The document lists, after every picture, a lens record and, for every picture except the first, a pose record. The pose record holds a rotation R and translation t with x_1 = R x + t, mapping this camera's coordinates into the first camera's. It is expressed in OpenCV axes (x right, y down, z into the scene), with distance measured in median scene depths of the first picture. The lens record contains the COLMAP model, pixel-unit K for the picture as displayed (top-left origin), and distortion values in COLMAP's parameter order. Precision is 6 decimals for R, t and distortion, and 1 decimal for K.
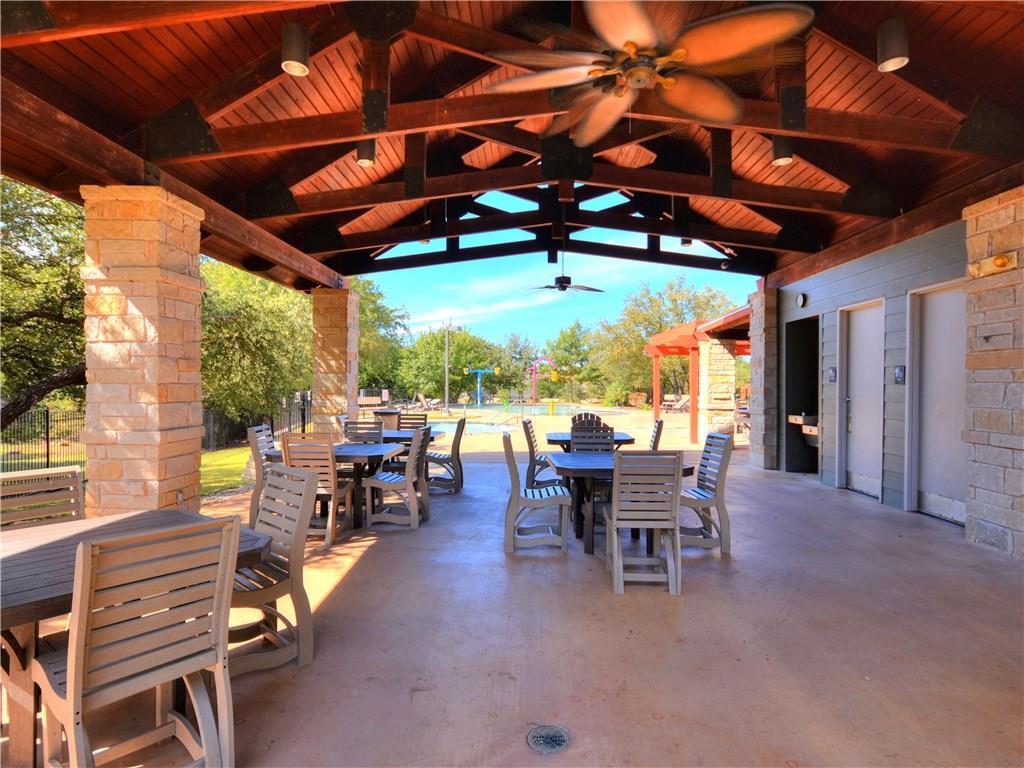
lens RADIAL K [[512.3, 0, 512.0], [0, 512.3, 384.0], [0, 0, 1]] dist [-0.000417, -0.000026]
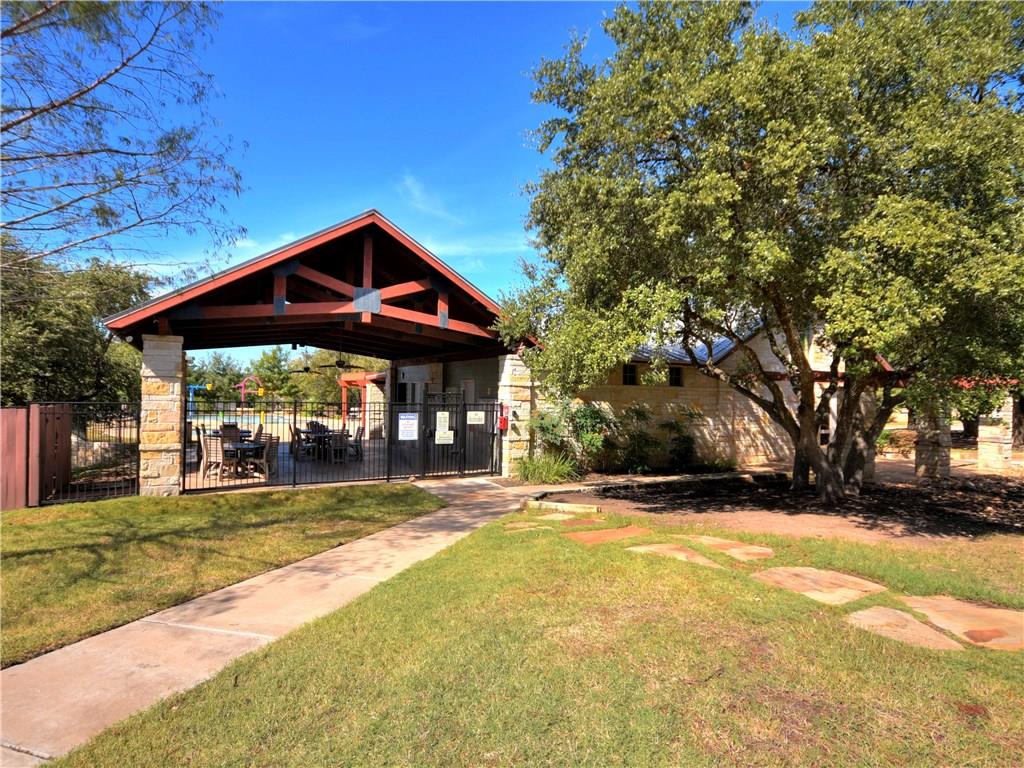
lens RADIAL K [[540.0, 0, 512.0], [0, 540.0, 384.0], [0, 0, 1]] dist [-0.000577, -0.000097]
pose [[0.839790, 0.023767, 0.542391, -0.111538], [-0.015891, 0.999689, -0.019200, -0.019223], [-0.542678, 0.007505, 0.839907, -0.402434]]
